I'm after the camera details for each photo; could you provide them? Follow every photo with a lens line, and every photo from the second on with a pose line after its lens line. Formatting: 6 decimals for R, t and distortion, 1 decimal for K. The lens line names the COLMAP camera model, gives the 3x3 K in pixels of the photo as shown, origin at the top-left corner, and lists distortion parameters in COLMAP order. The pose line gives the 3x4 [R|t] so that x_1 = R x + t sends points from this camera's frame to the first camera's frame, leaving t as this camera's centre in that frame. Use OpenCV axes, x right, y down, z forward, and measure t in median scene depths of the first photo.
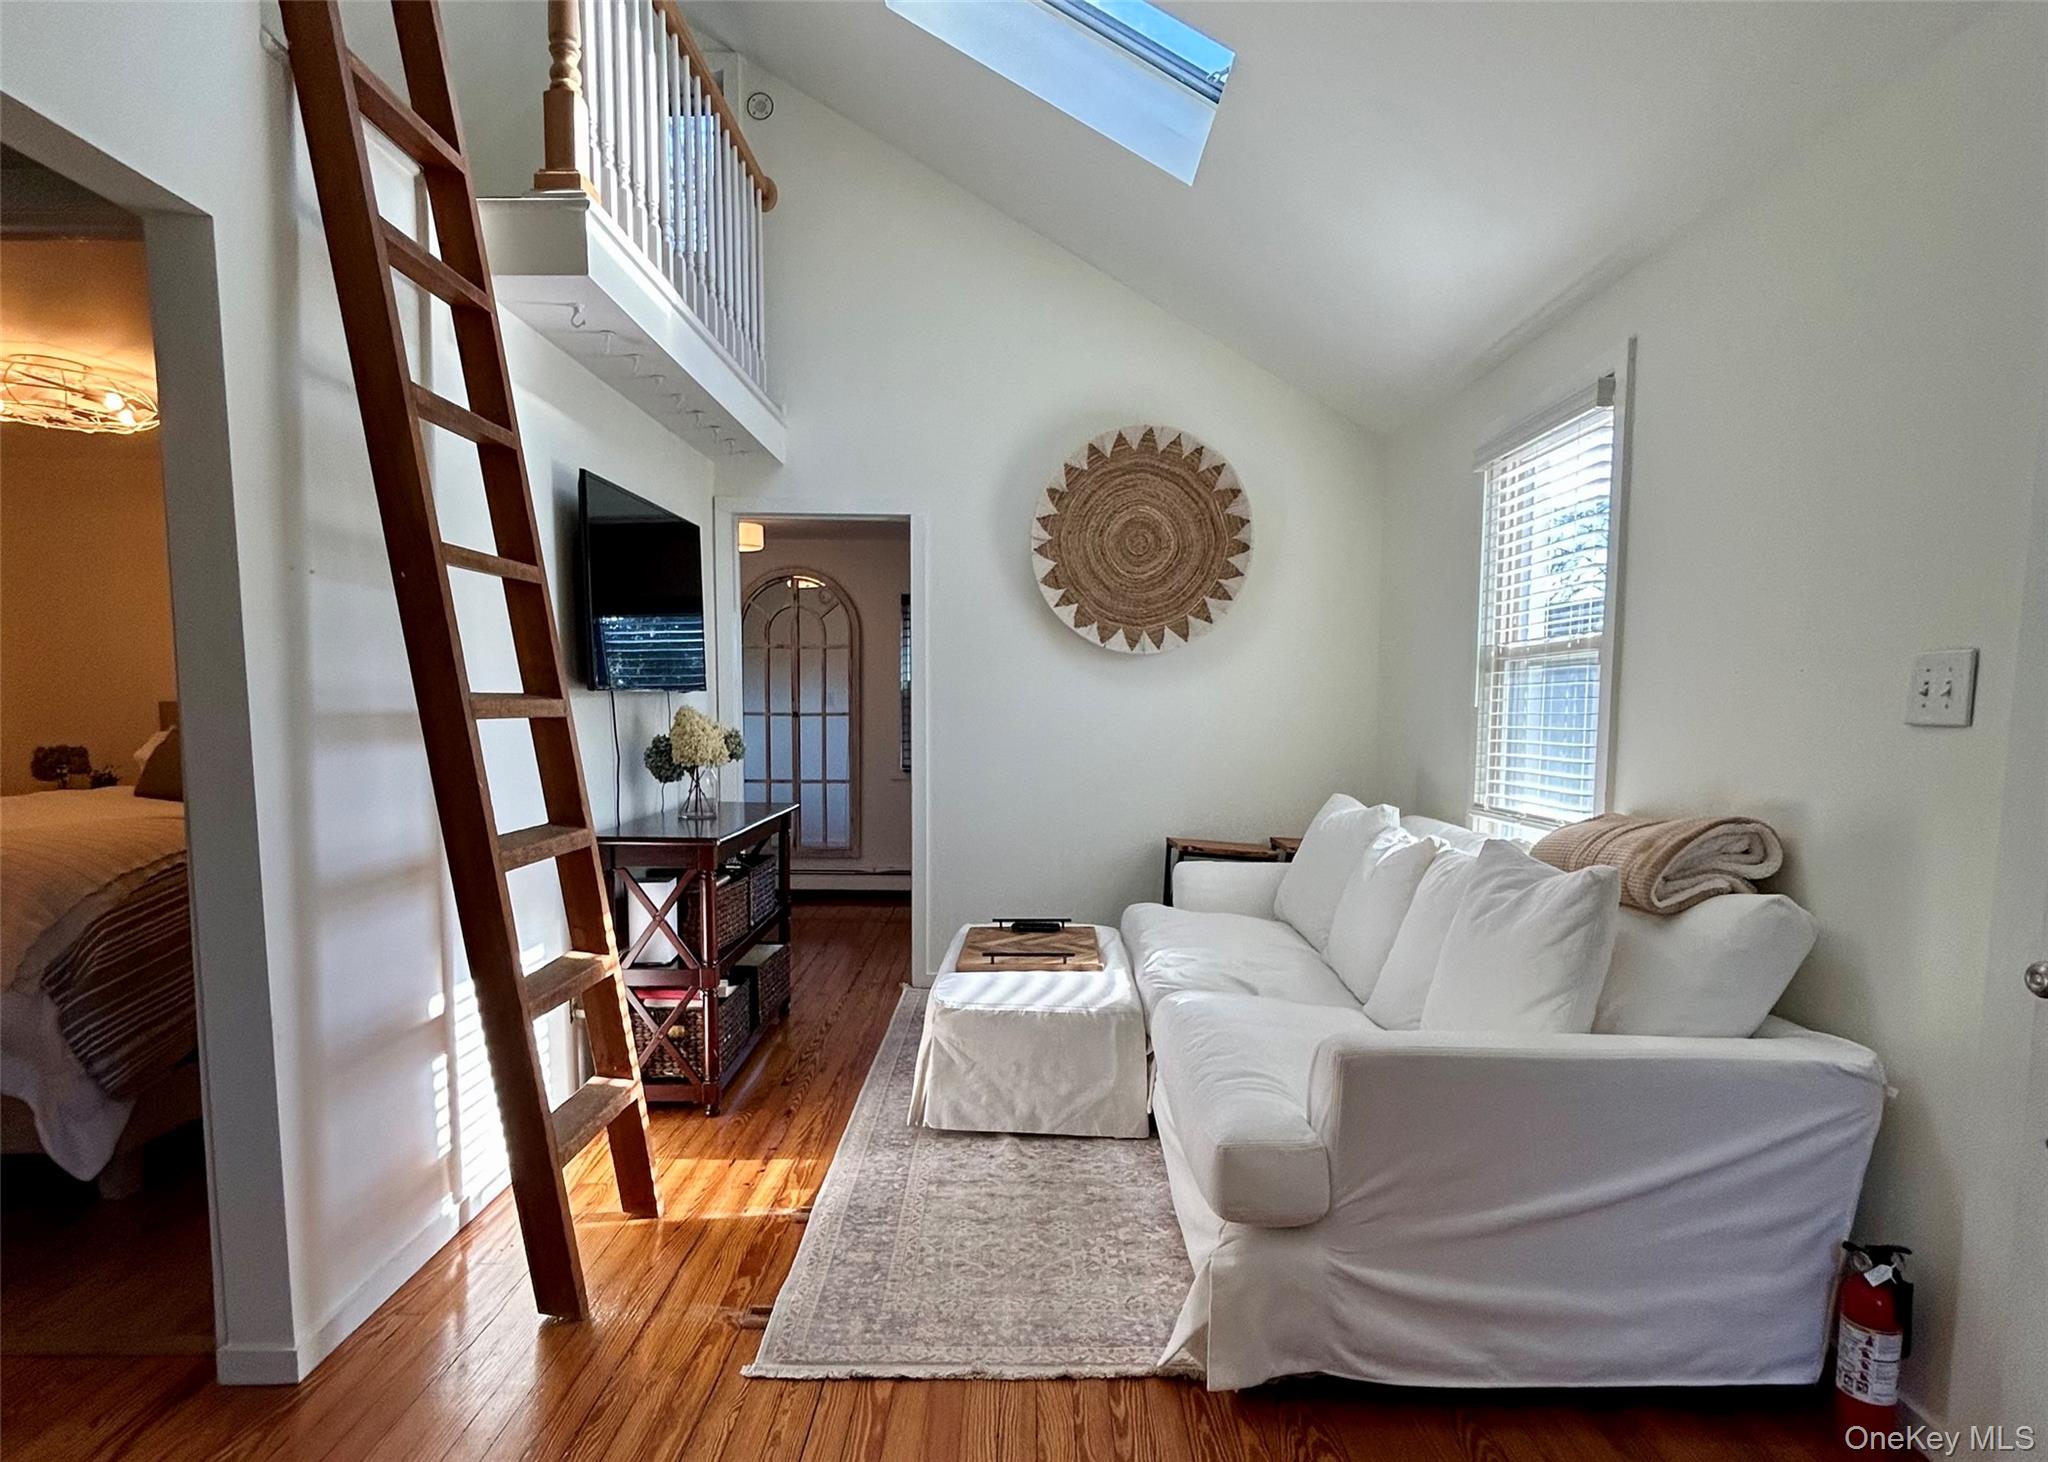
lens RADIAL K [[1102.9, 0, 1017.0], [0, 1102.9, 813.9], [0, 0, 1]] dist [-0.010027, 0.001838]
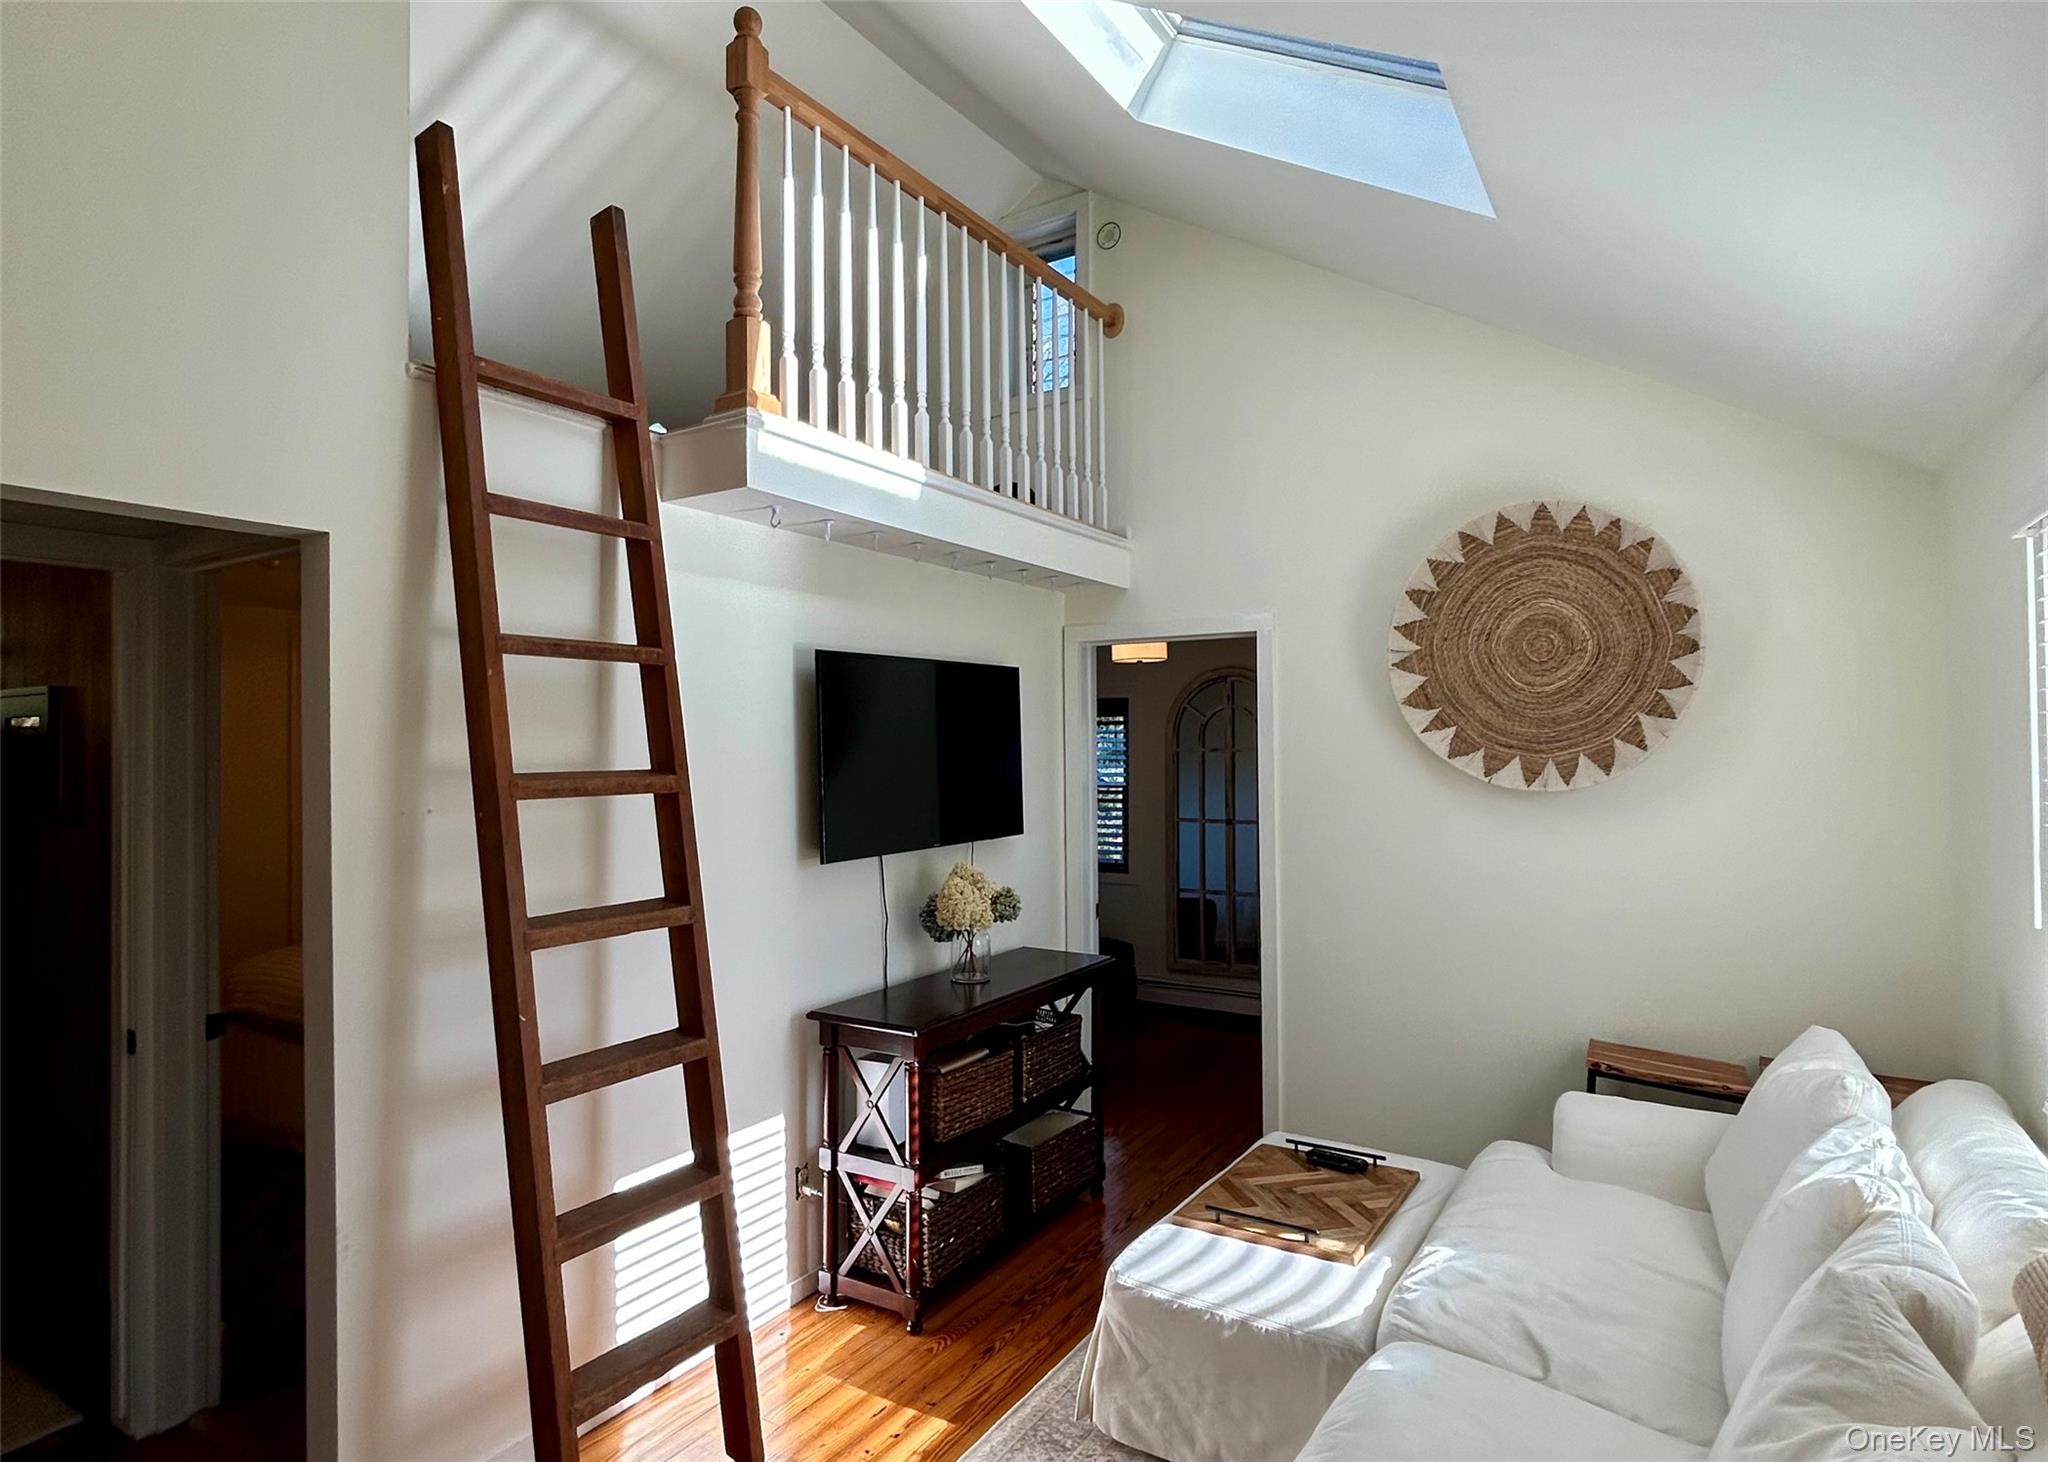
lens RADIAL K [[1102.9, 0, 1025.4], [0, 1102.9, 732.3], [0, 0, 1]] dist [-0.010027, 0.001838]
pose [[0.848450, -0.019132, -0.528930, 0.231713], [-0.038656, 0.994438, -0.097977, -0.106246], [0.527863, 0.103575, 0.842991, 0.182062]]
